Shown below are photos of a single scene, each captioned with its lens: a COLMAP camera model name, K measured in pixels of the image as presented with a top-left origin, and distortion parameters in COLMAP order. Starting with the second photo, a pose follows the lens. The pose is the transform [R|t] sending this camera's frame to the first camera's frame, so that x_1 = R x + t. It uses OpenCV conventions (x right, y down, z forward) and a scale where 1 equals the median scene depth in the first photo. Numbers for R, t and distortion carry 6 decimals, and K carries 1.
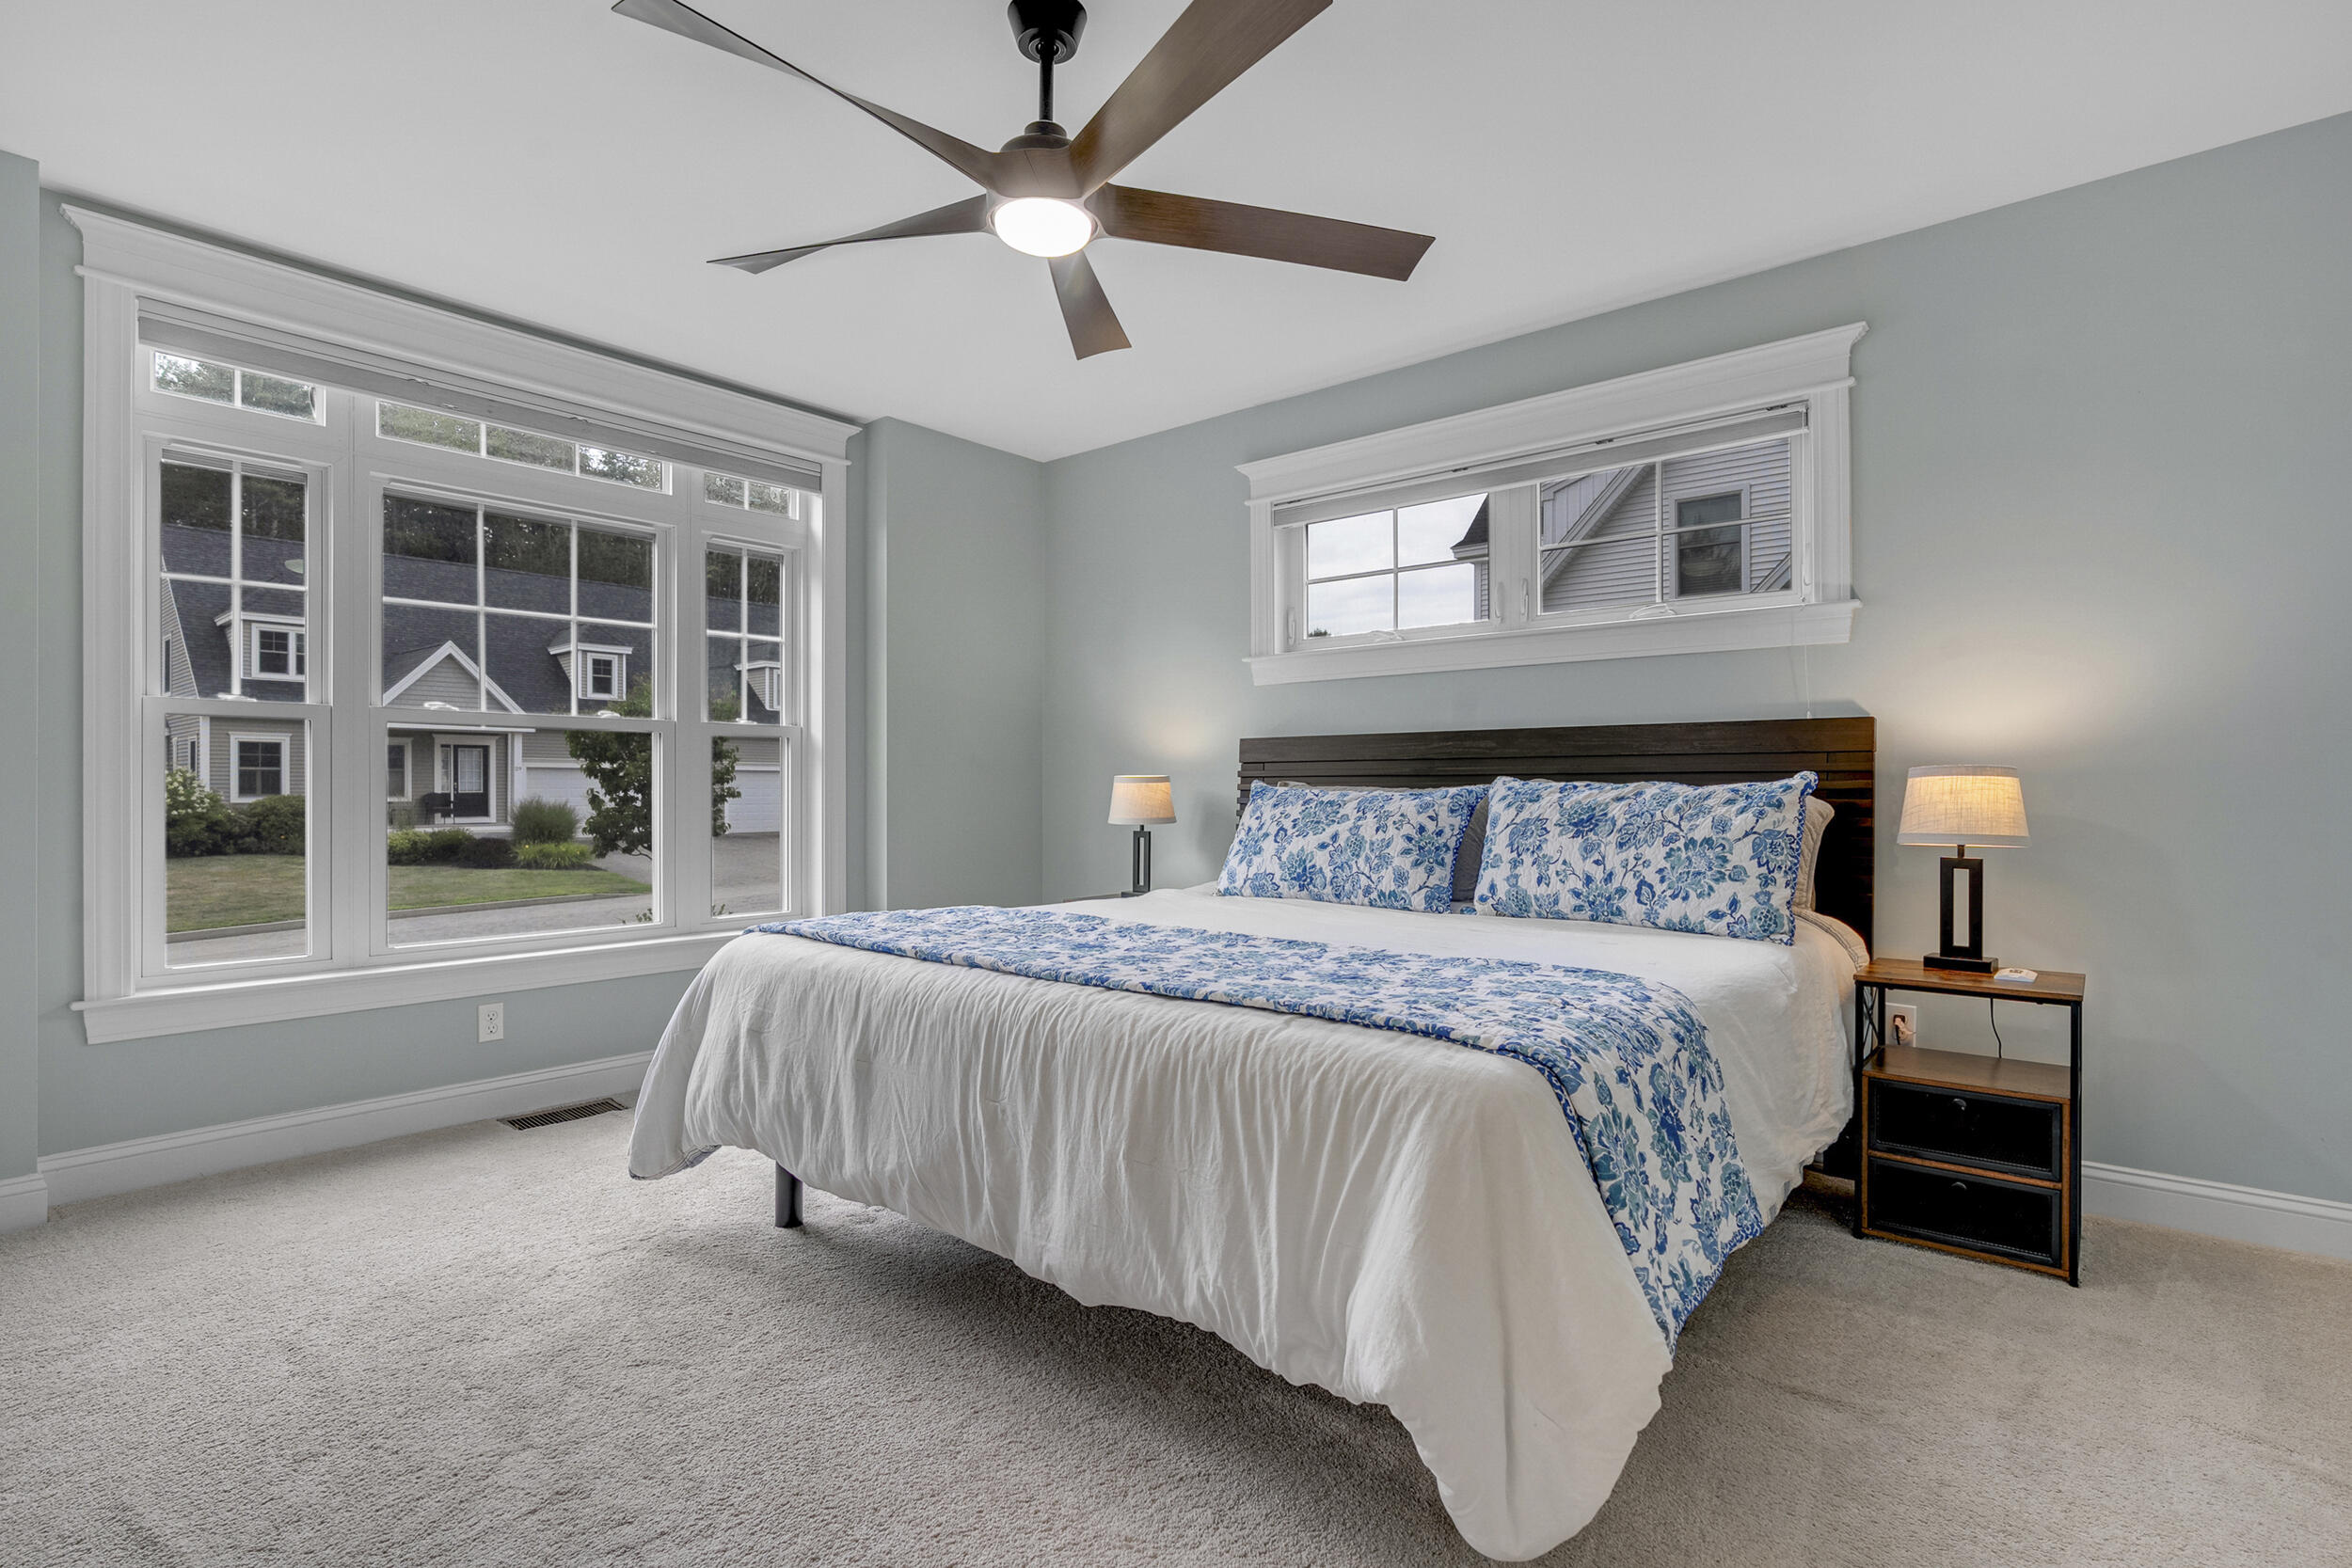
lens RADIAL K [[1137.7, 0, 1166.9], [0, 1137.7, 781.4], [0, 0, 1]] dist [-0.002940, 0.000982]
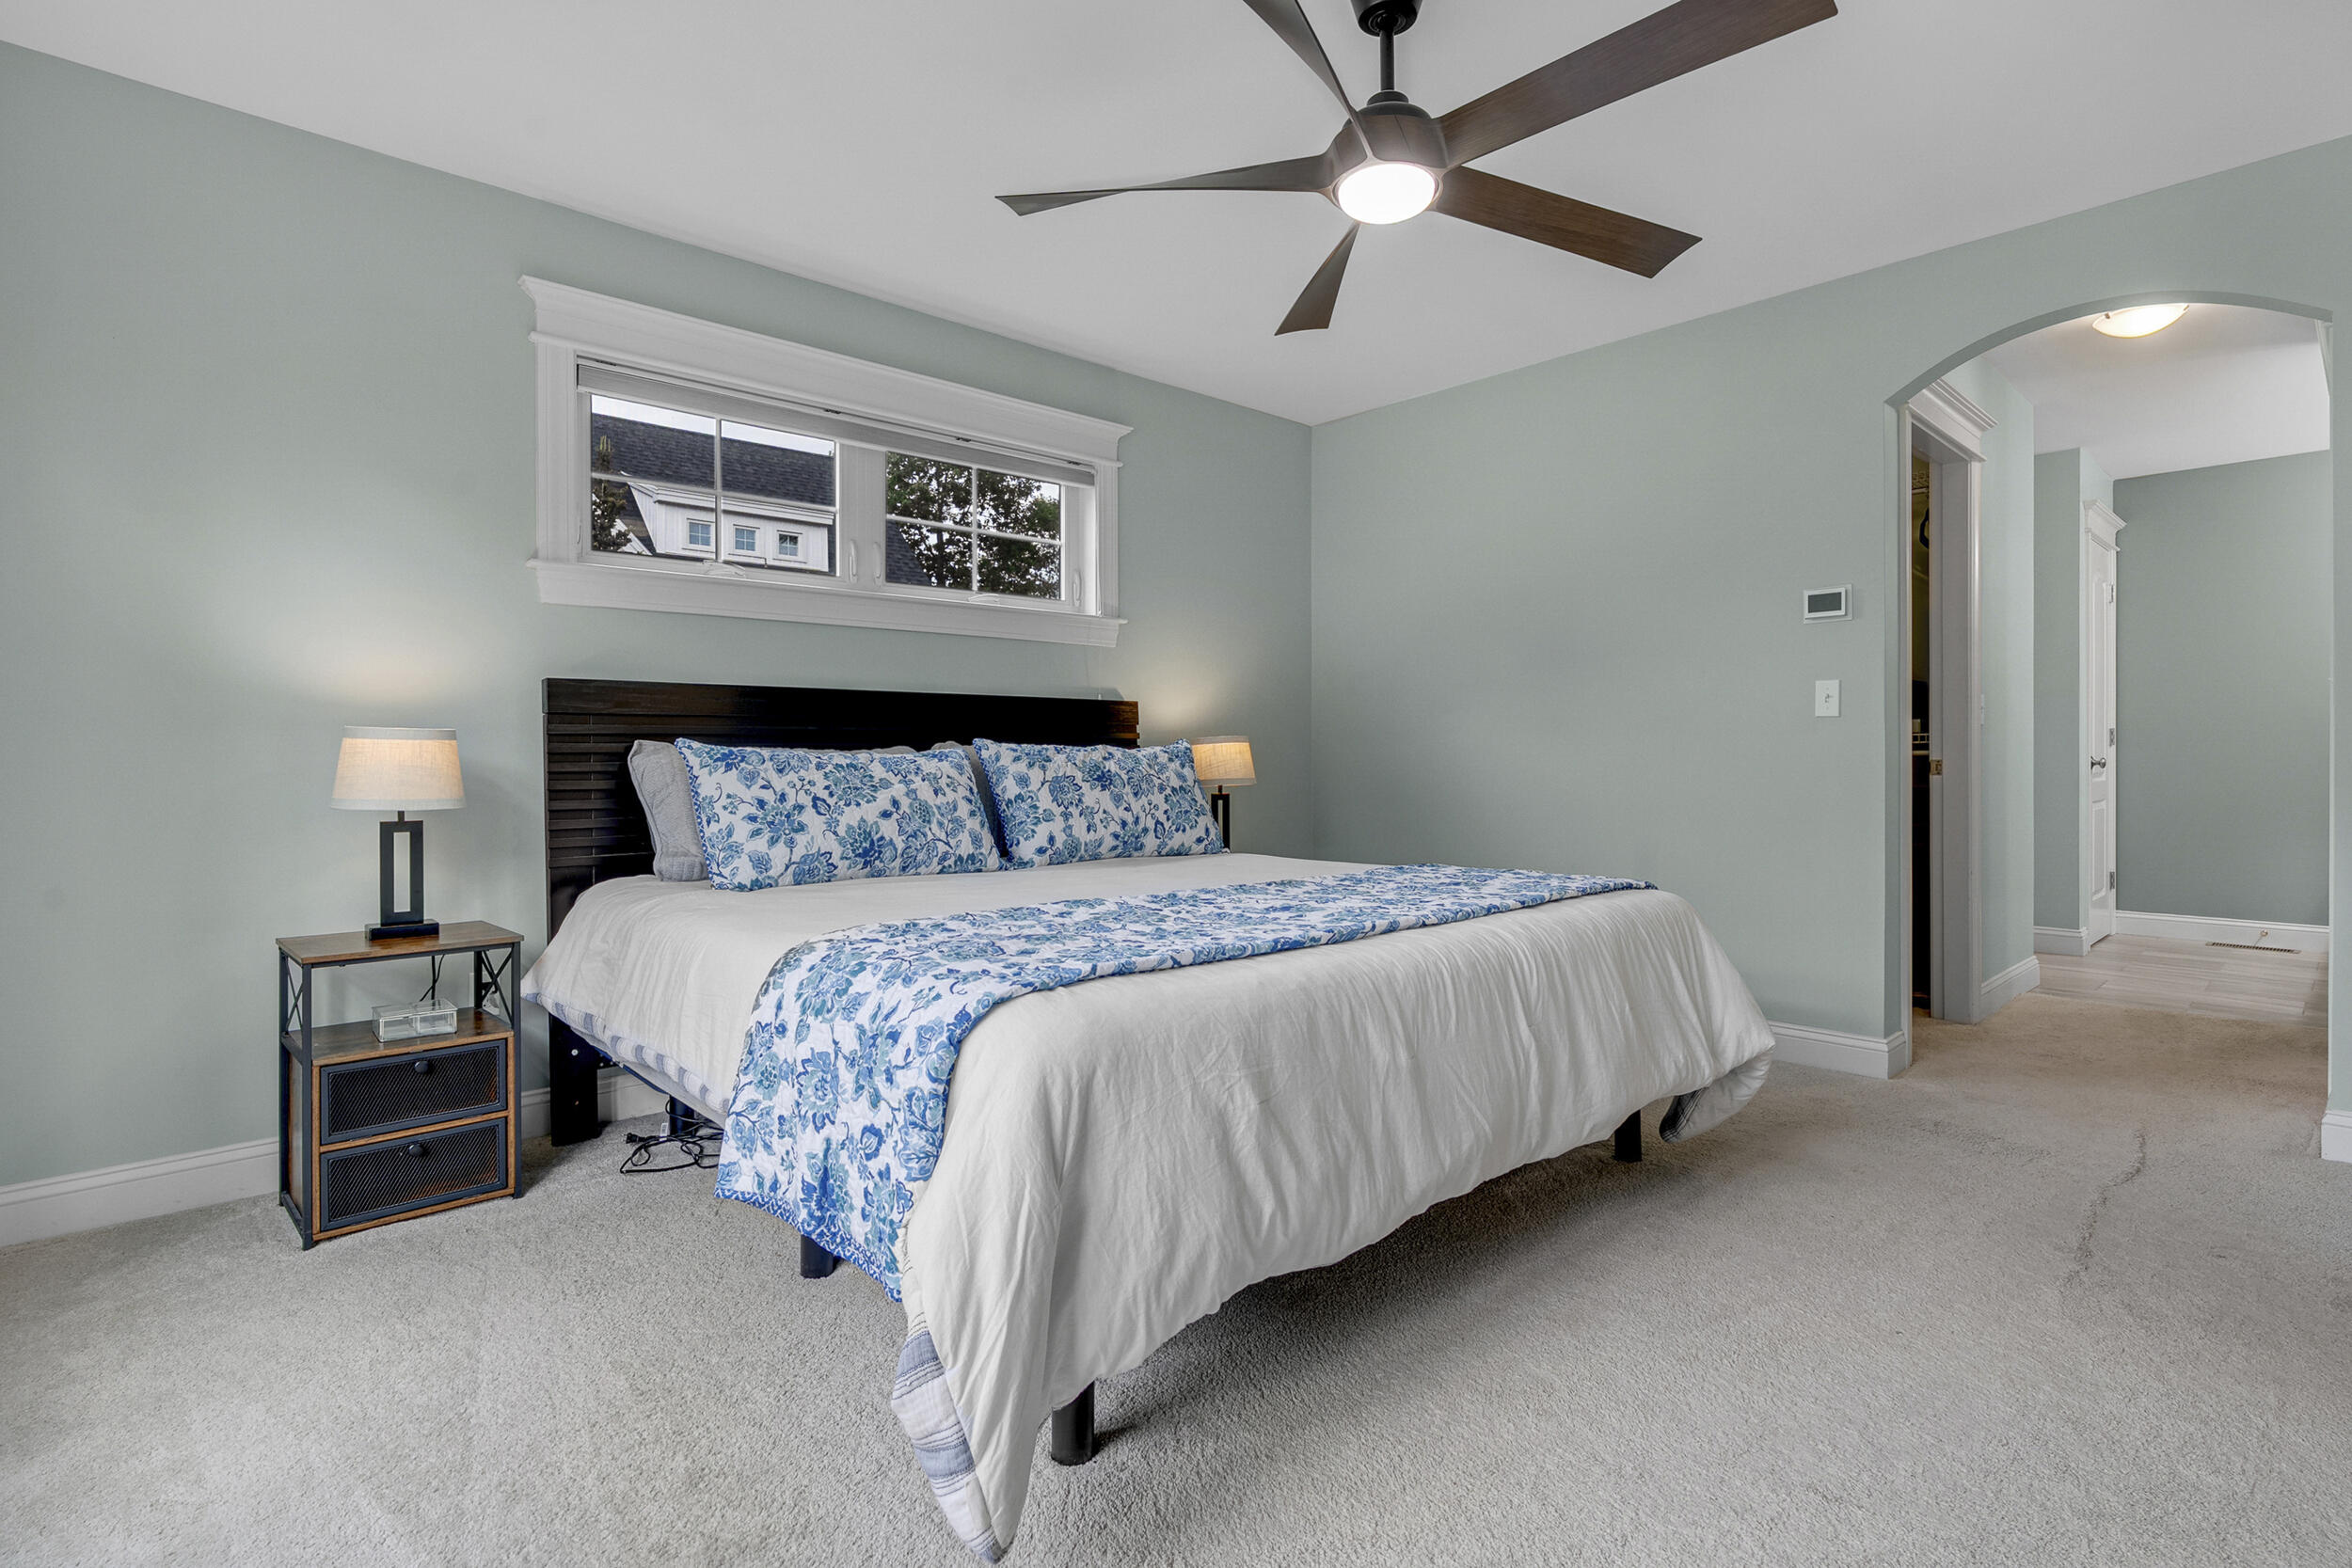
lens RADIAL K [[1176.8, 0, 1161.0], [0, 1176.8, 742.3], [0, 0, 1]] dist [-0.009609, 0.002888]
pose [[0.113977, 0.008410, 0.993448, -0.854553], [-0.005851, 0.999953, -0.007794, 0.007492], [-0.993466, -0.004924, 0.114021, 0.780997]]
